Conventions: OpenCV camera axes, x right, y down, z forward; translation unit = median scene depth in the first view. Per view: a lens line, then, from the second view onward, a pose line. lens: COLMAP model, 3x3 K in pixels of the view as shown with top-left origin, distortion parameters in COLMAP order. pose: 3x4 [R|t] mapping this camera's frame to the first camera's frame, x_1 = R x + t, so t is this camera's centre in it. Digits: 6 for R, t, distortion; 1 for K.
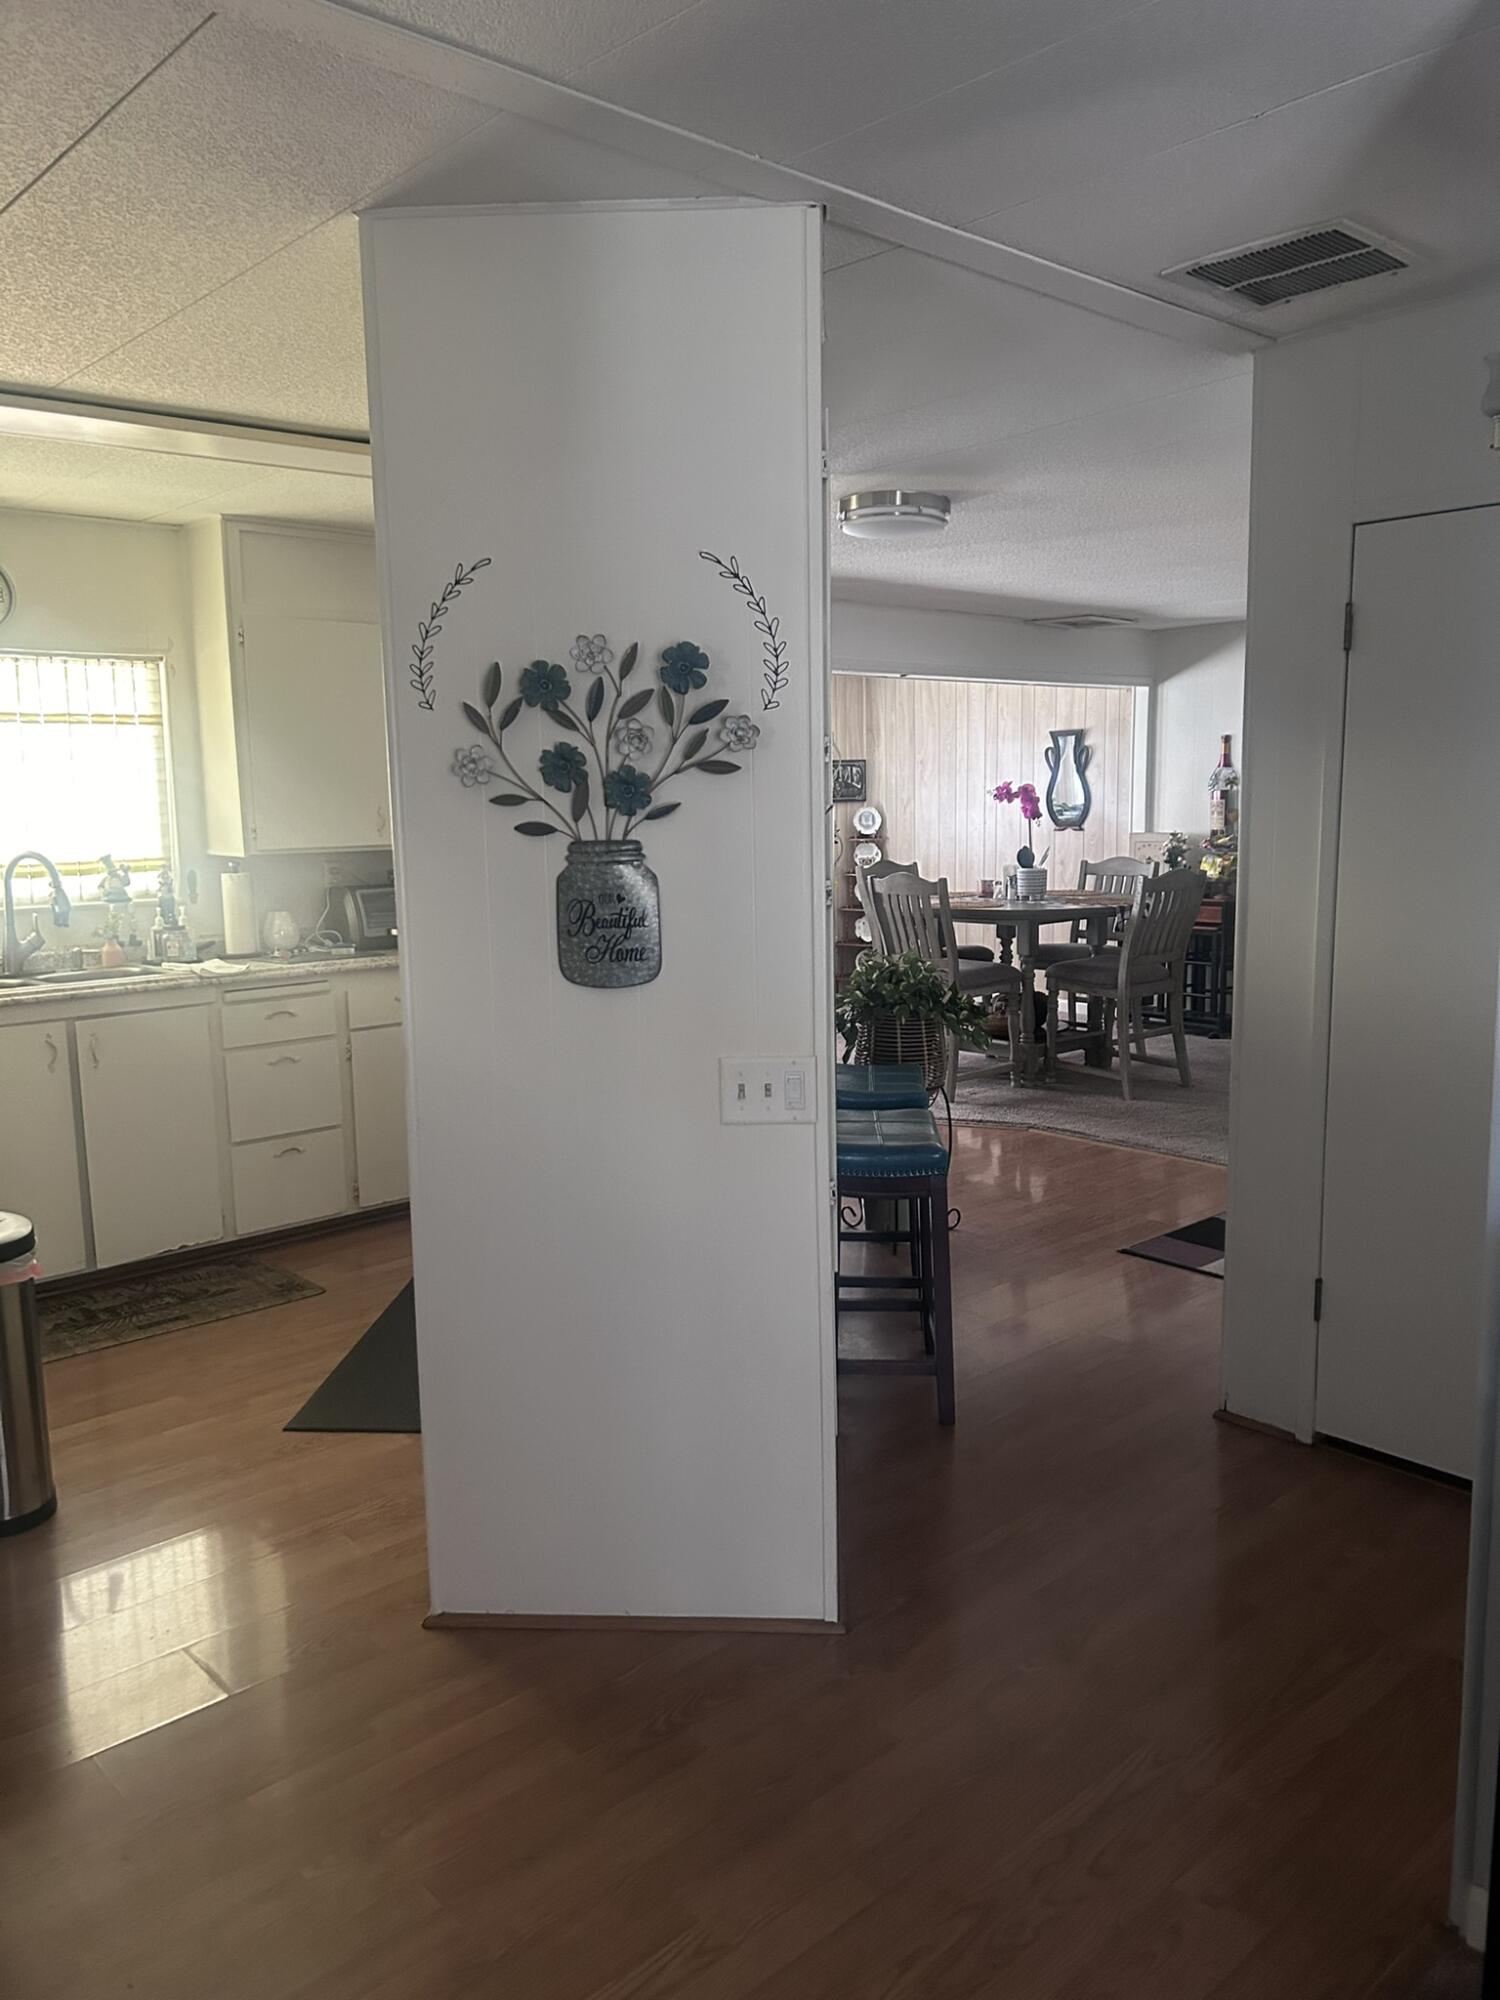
lens RADIAL K [[1513.0, 0, 752.7], [0, 1513.0, 988.4], [0, 0, 1]] dist [0.044314, -0.028530]
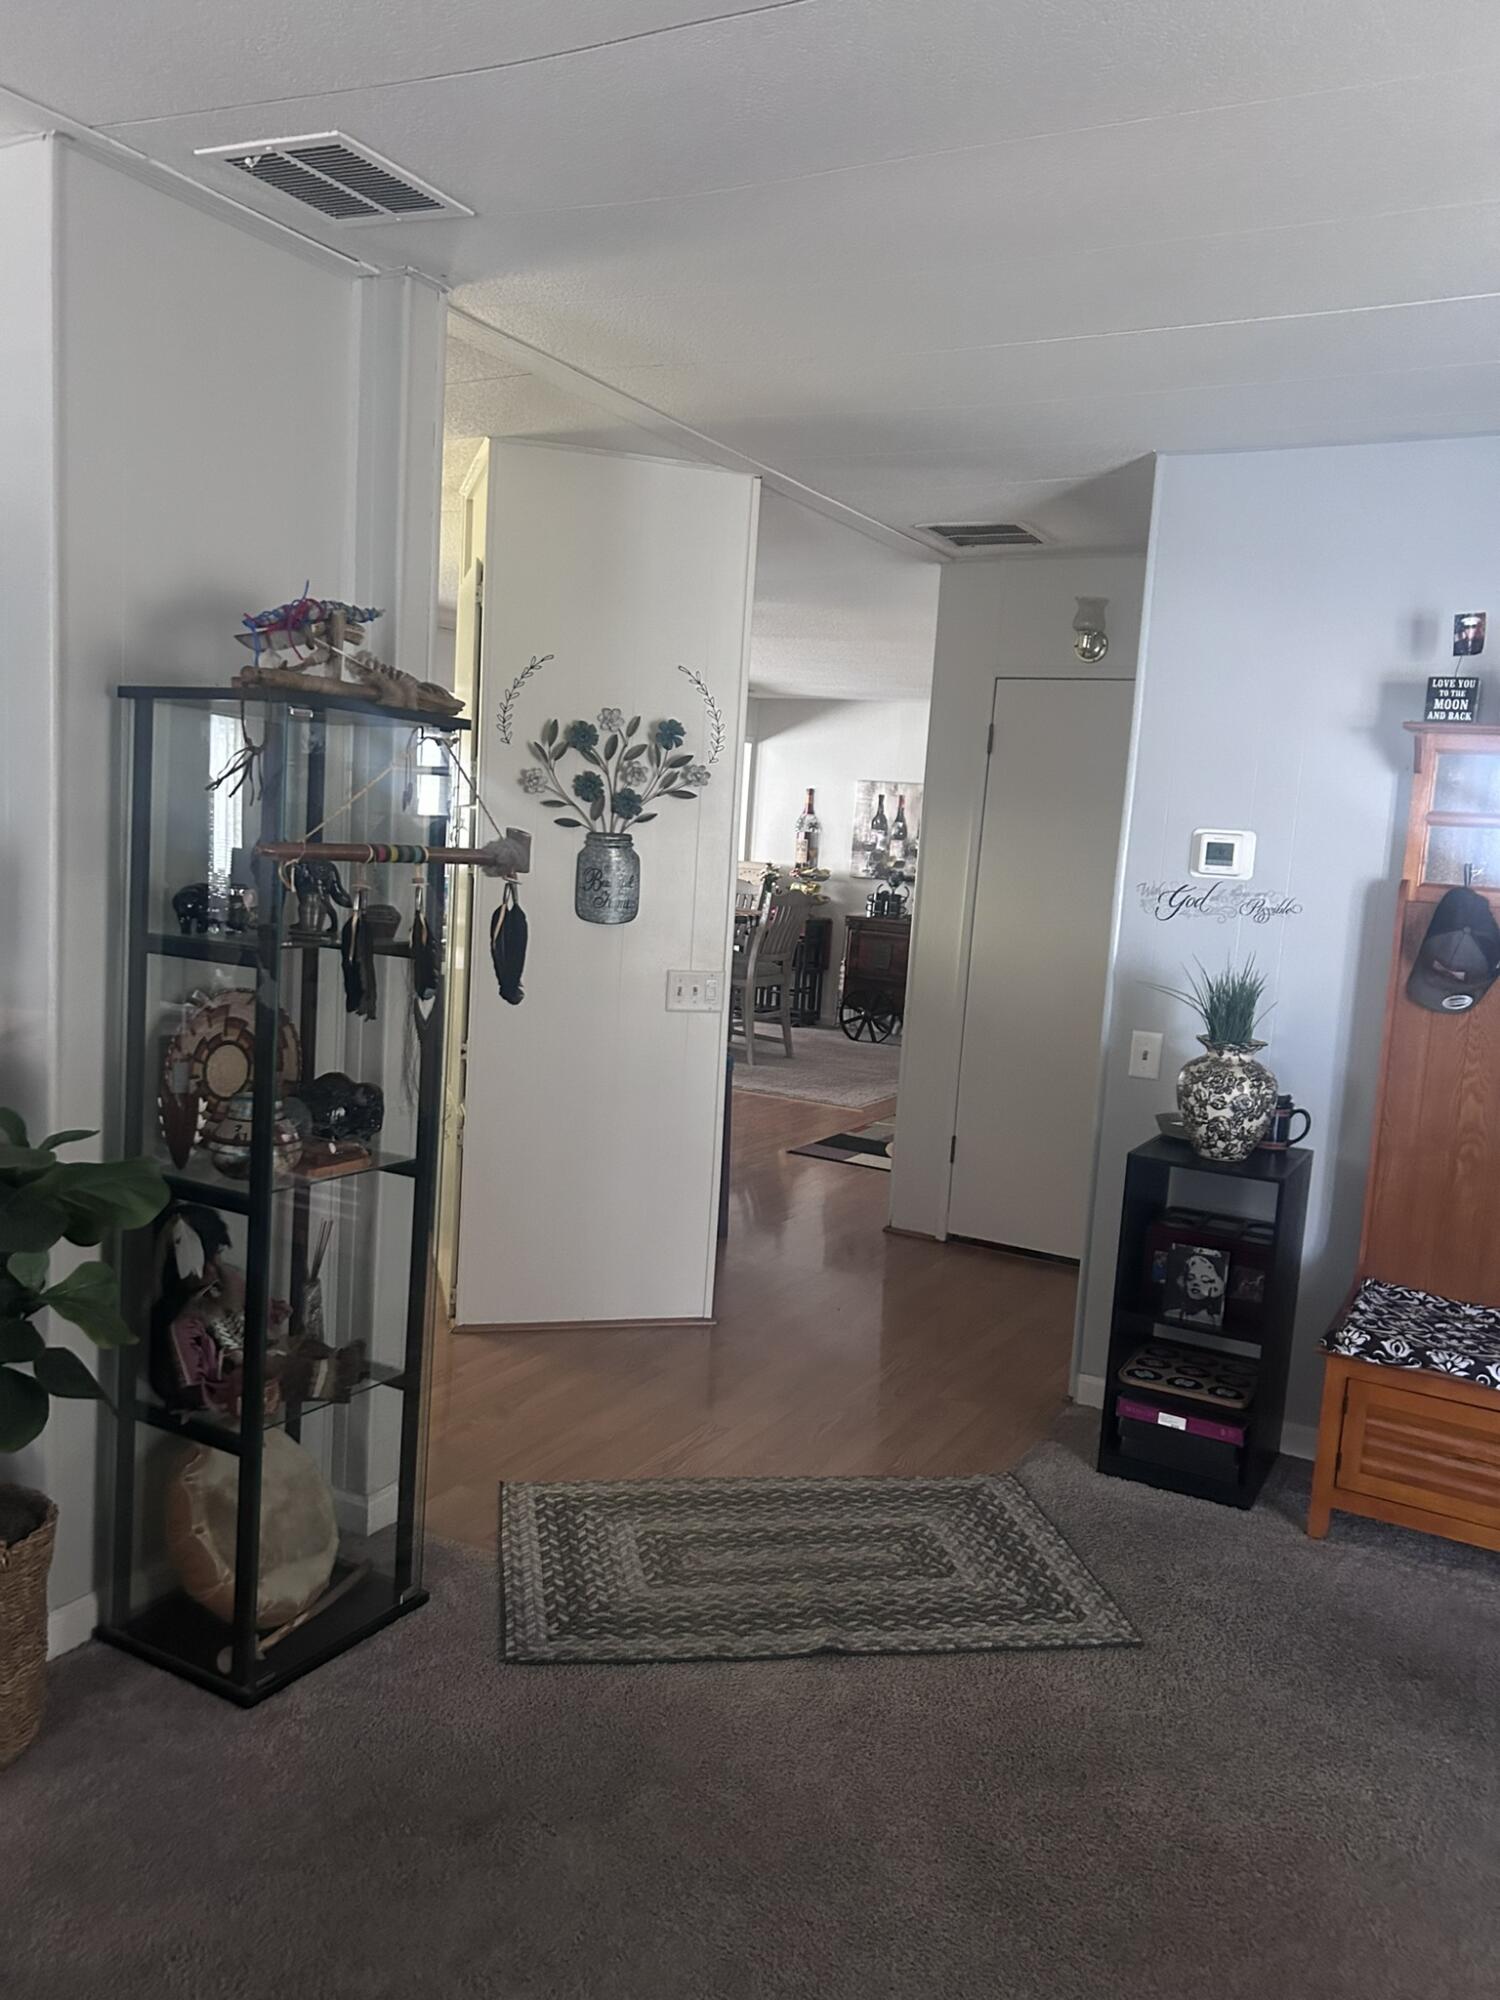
lens RADIAL K [[1513.0, 0, 747.2], [0, 1513.0, 1006.0], [0, 0, 1]] dist [0.044314, -0.028530]
pose [[0.945622, 0.040380, 0.322752, -0.479555], [-0.039050, 0.999181, -0.010599, 0.100950], [-0.322916, -0.002581, 0.946424, -0.600692]]
